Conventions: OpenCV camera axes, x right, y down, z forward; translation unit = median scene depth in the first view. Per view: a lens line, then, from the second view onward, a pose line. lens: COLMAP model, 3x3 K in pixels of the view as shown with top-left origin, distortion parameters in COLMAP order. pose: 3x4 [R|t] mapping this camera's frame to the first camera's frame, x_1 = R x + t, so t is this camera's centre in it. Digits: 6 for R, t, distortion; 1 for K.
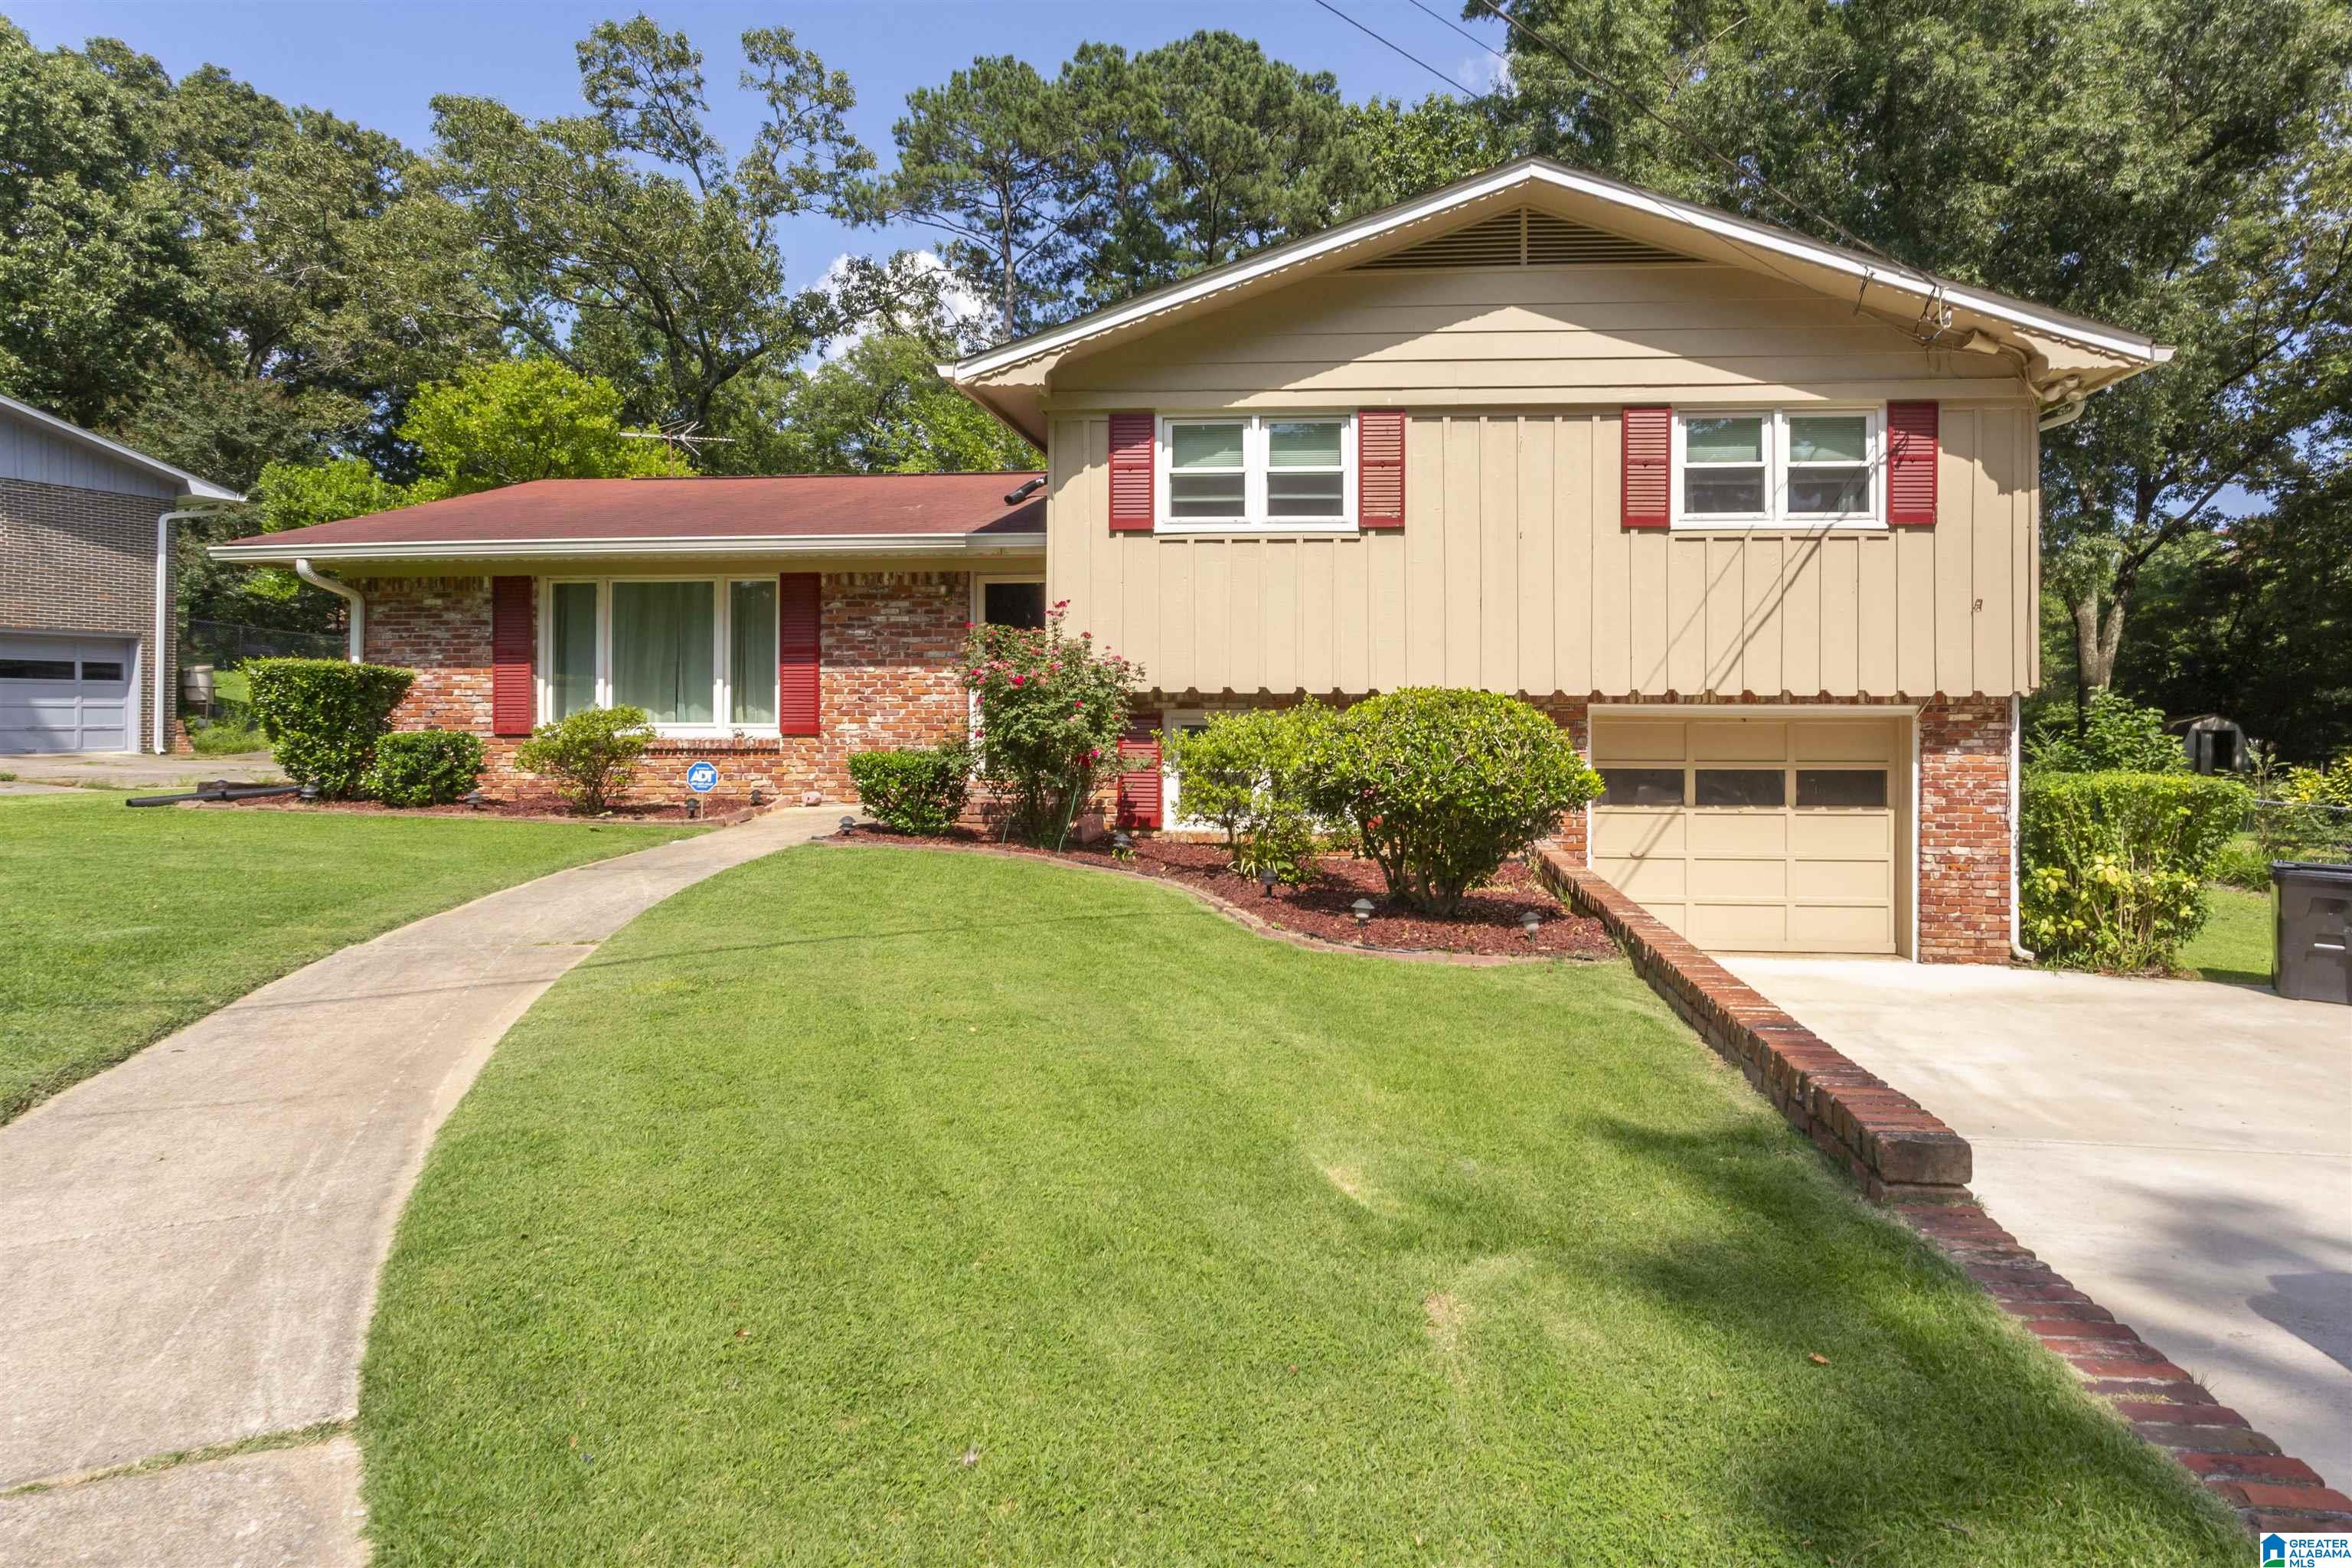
lens RADIAL K [[1257.3, 0, 1275.1], [0, 1257.3, 789.2], [0, 0, 1]] dist [-0.009738, 0.005823]
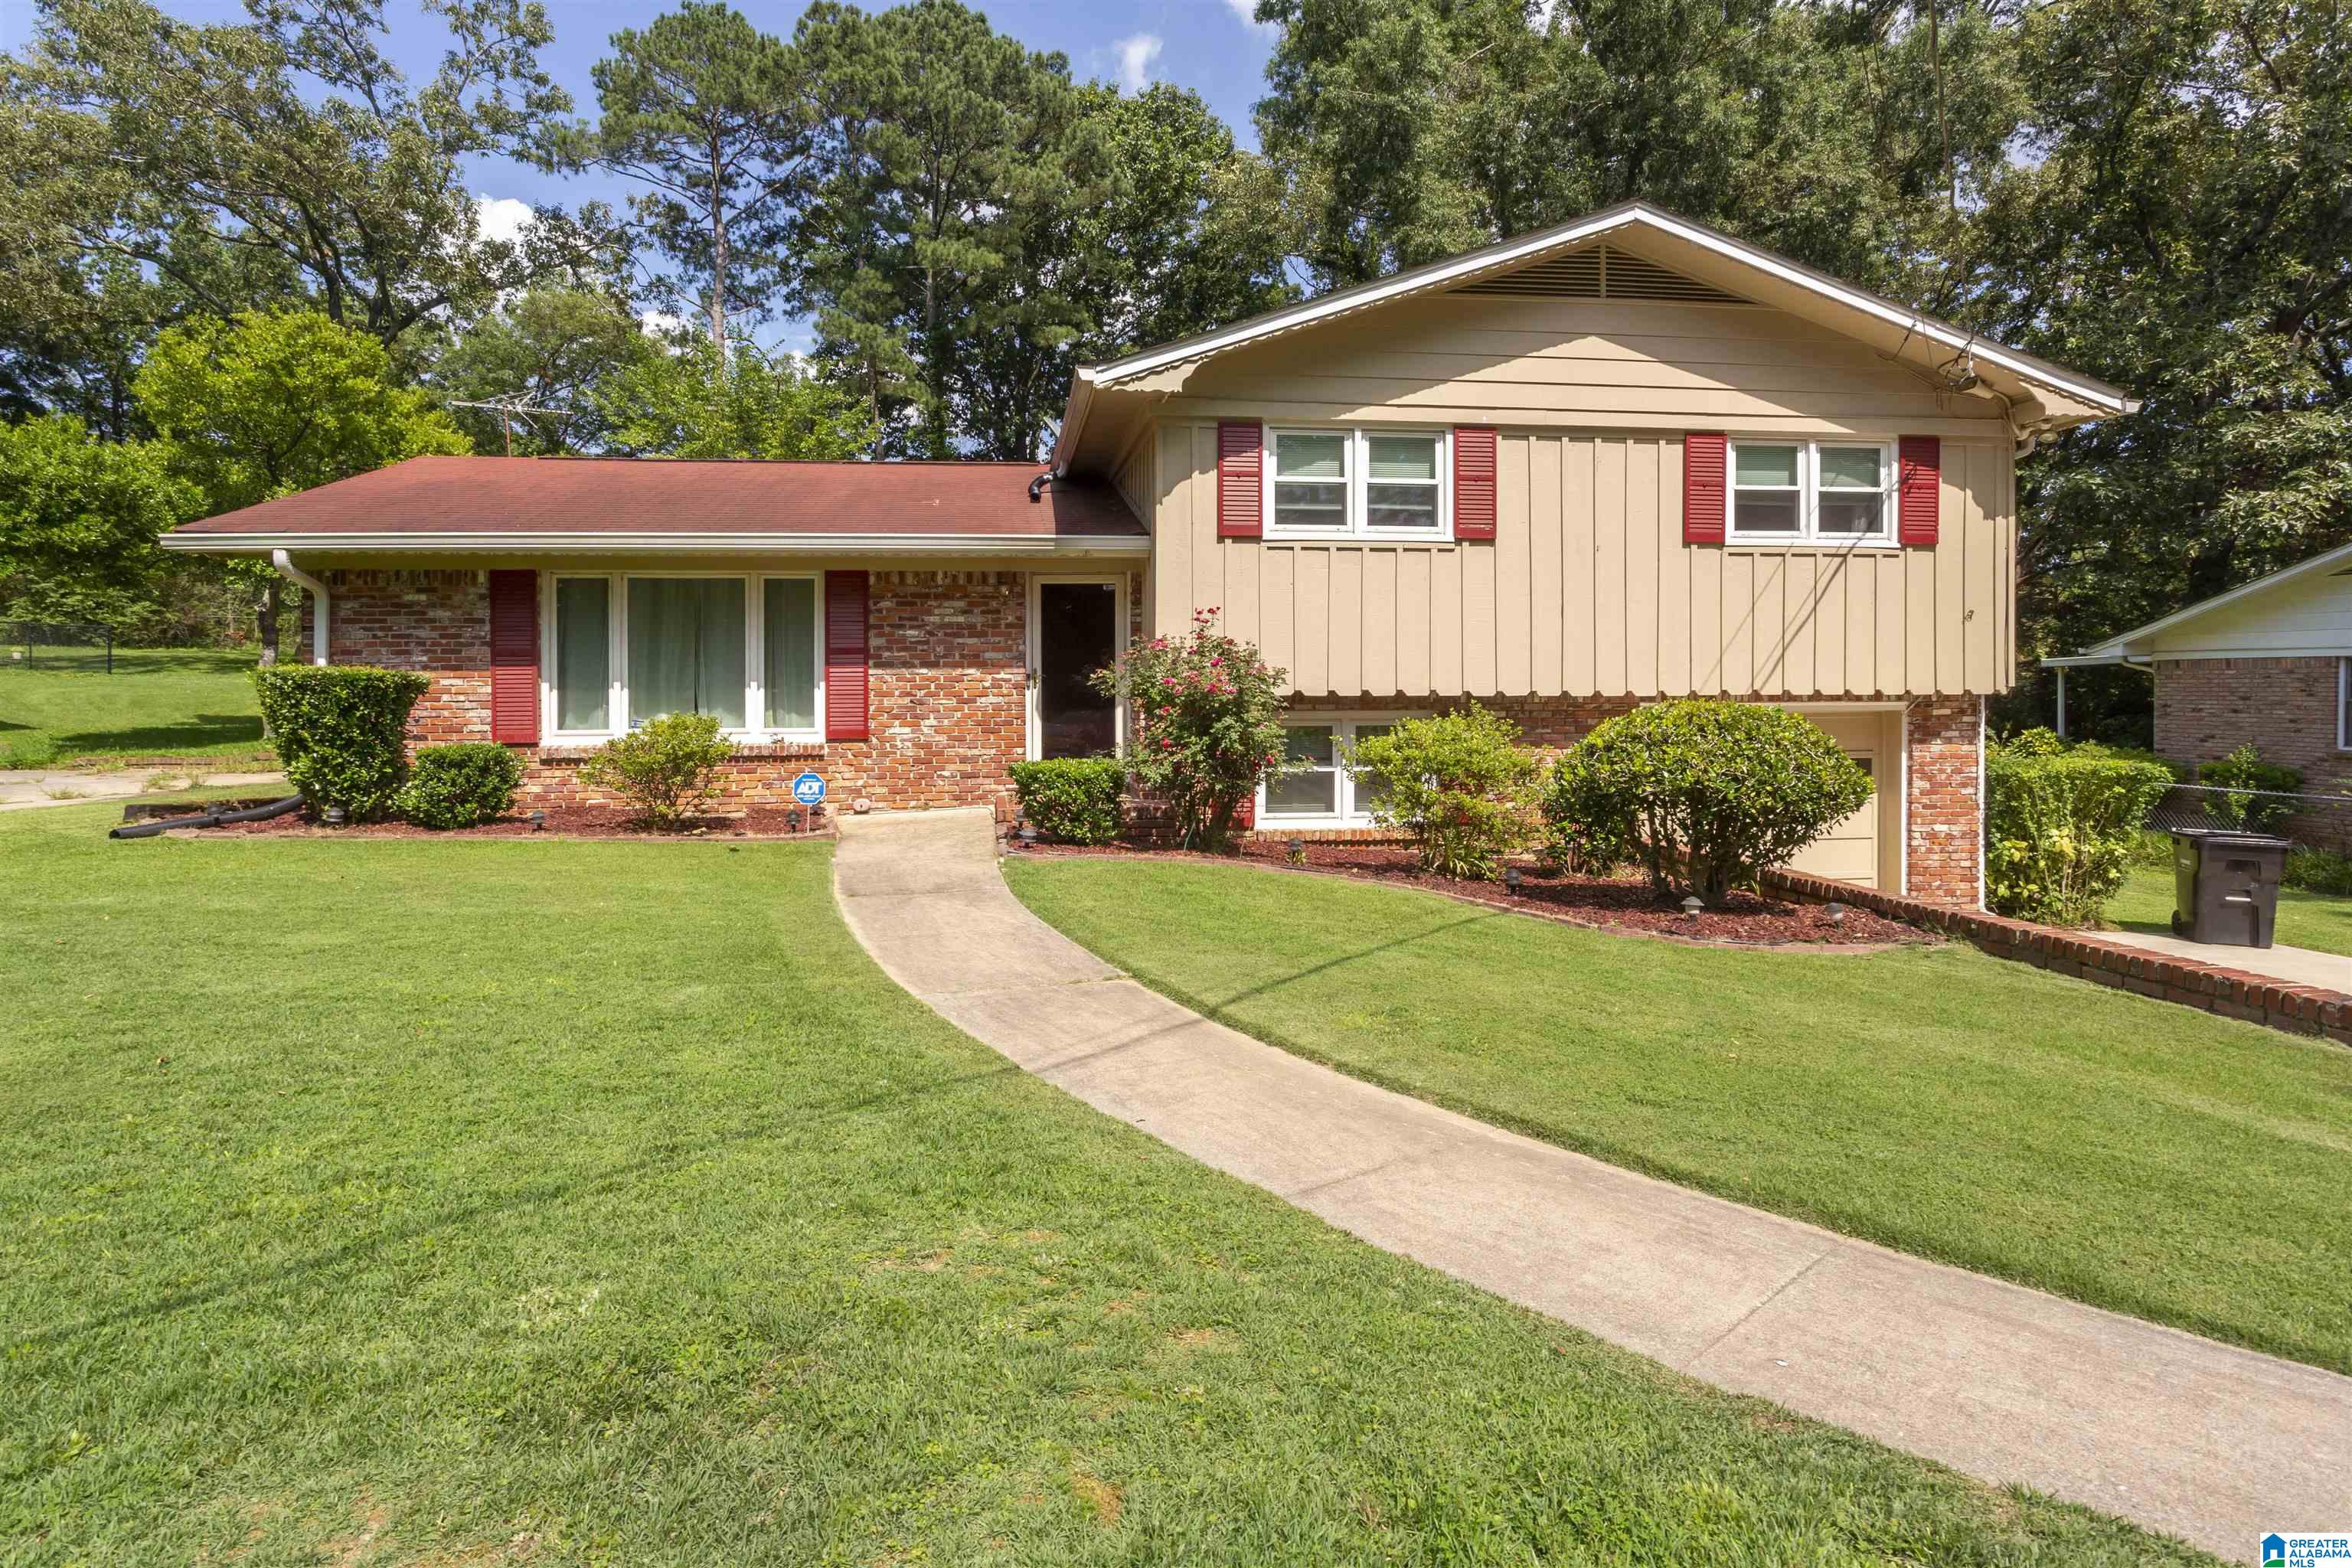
lens RADIAL K [[1257.3, 0, 1137.8], [0, 1257.3, 776.2], [0, 0, 1]] dist [-0.009738, 0.005823]
pose [[0.980127, -0.021008, 0.197257, -0.356429], [0.018998, 0.999747, 0.012075, -0.023183], [-0.197461, -0.008088, 0.980277, 0.015962]]
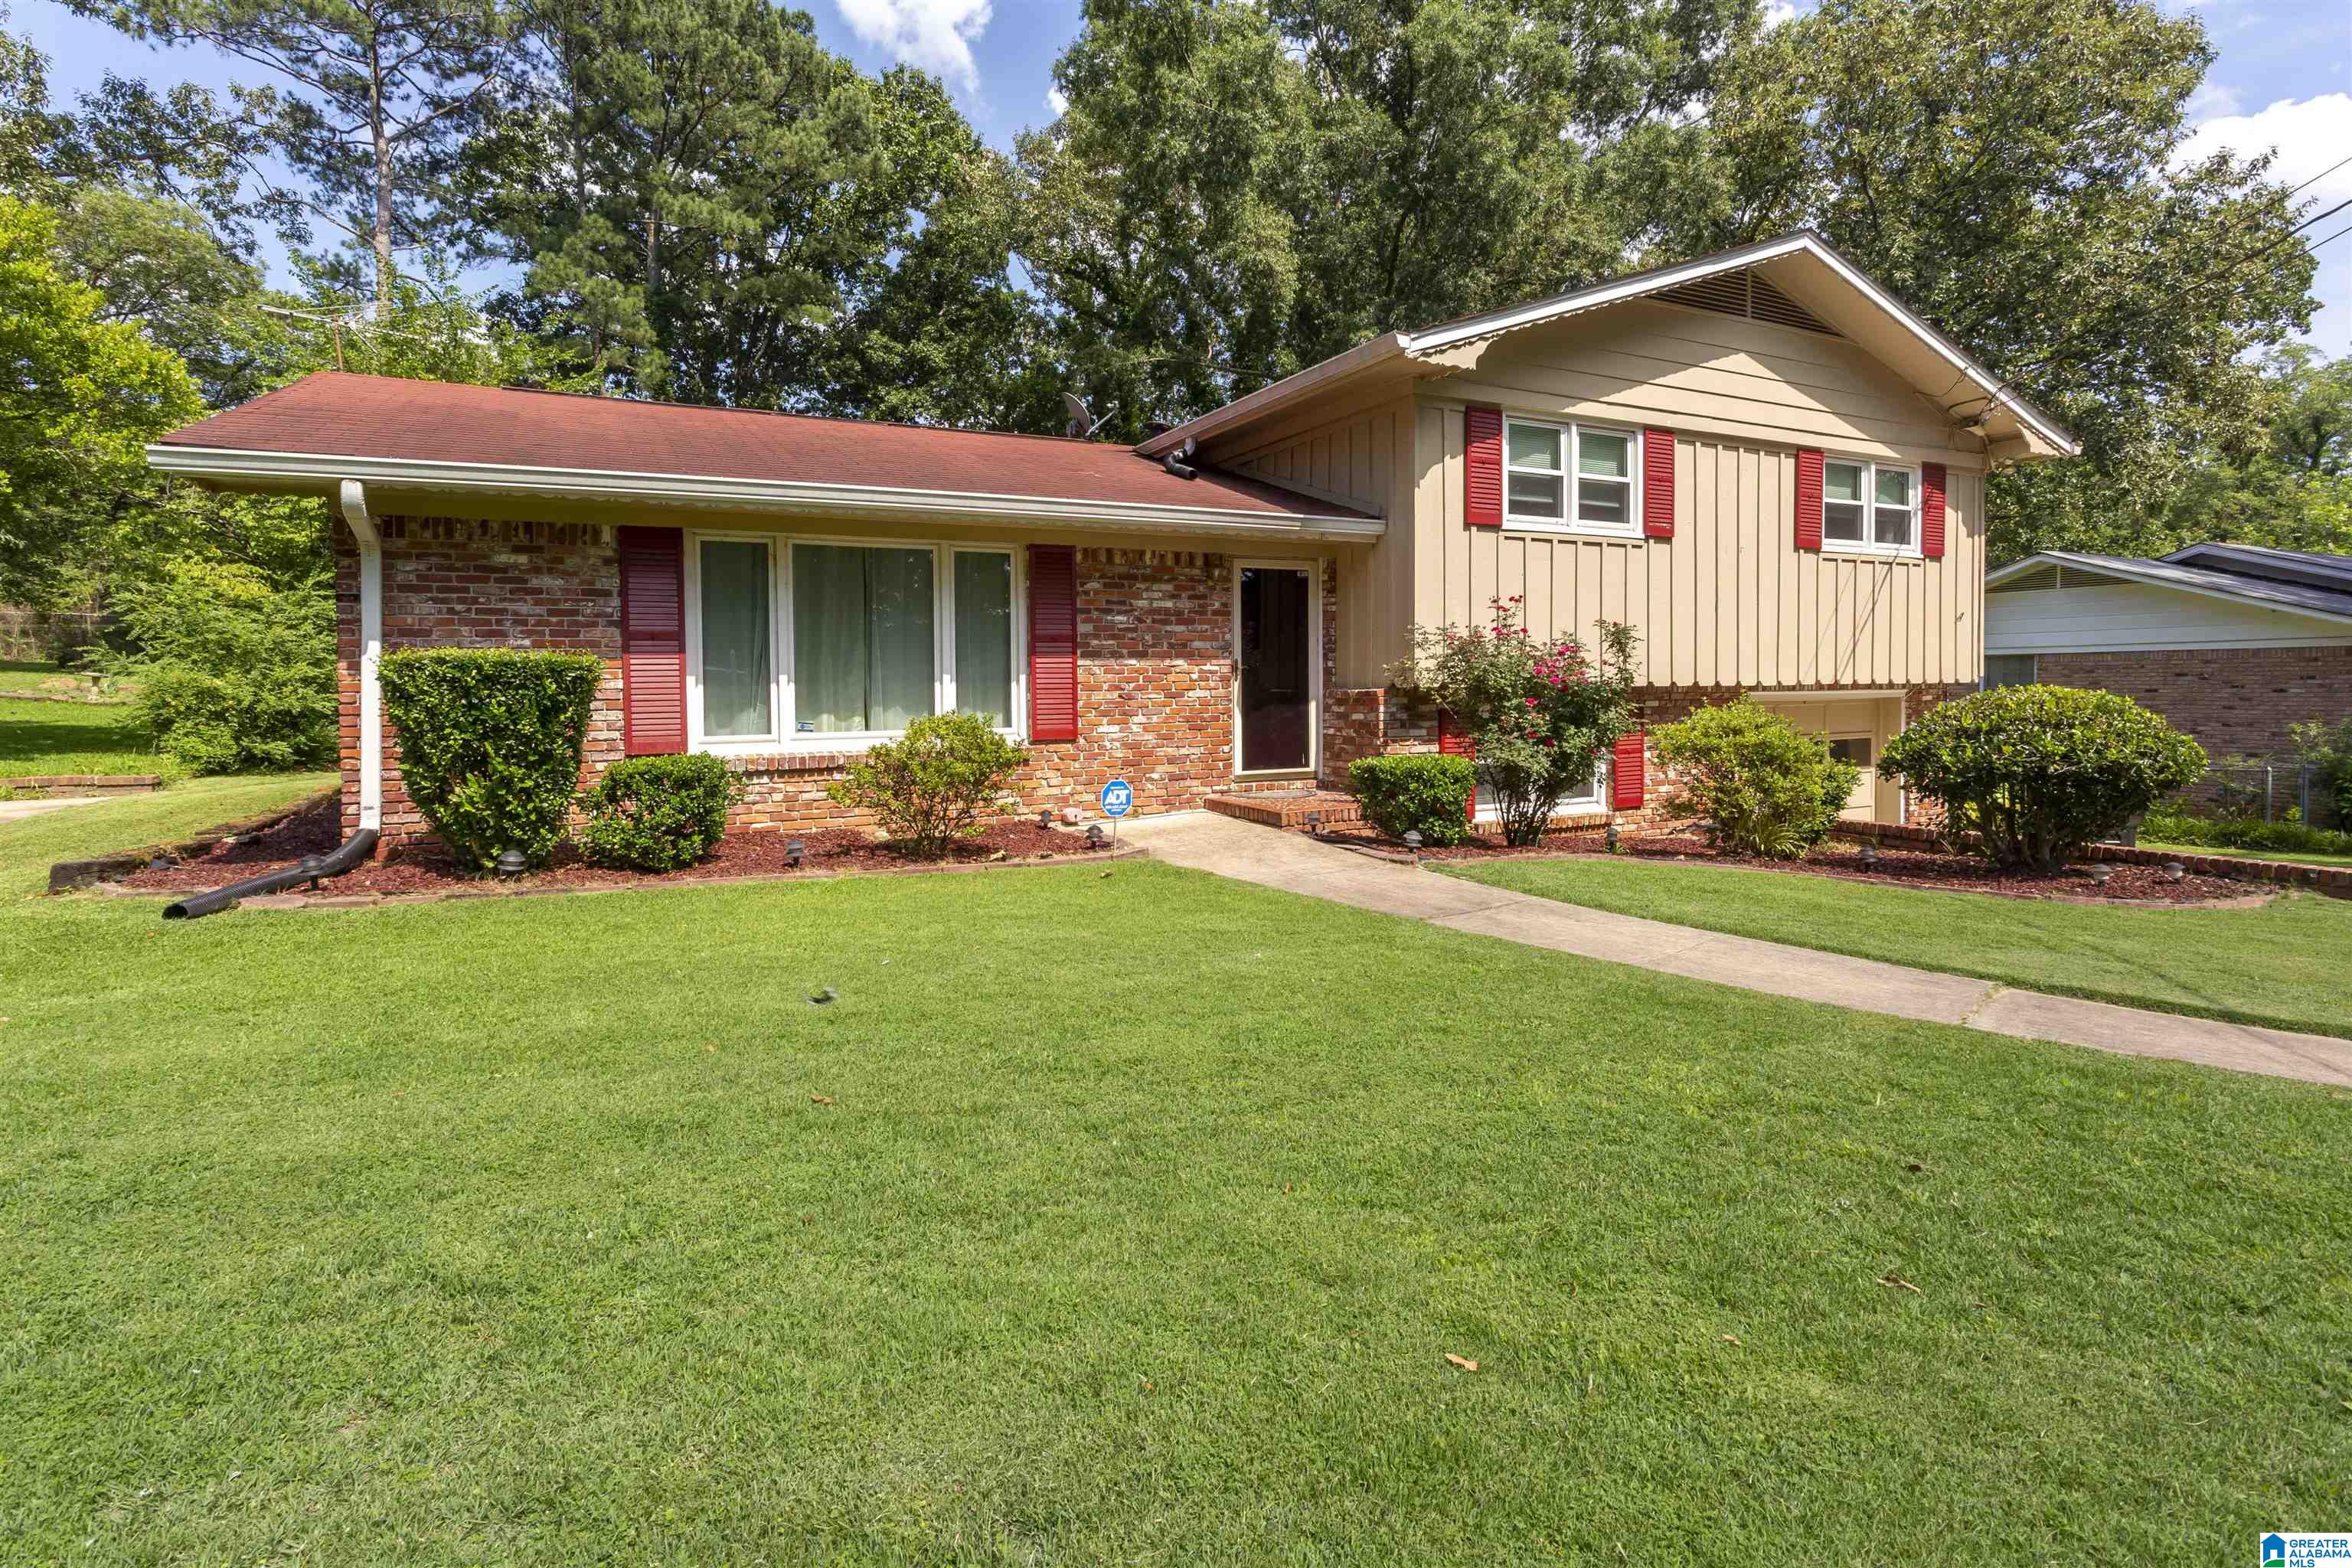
lens RADIAL K [[1190.6, 0, 1187.7], [0, 1190.6, 778.3], [0, 0, 1]] dist [0.003451, 0.000654]
pose [[0.844613, -0.052702, 0.532777, -0.736629], [0.043899, 0.998609, 0.029190, -0.038285], [-0.533574, -0.001266, 0.845752, 0.290344]]
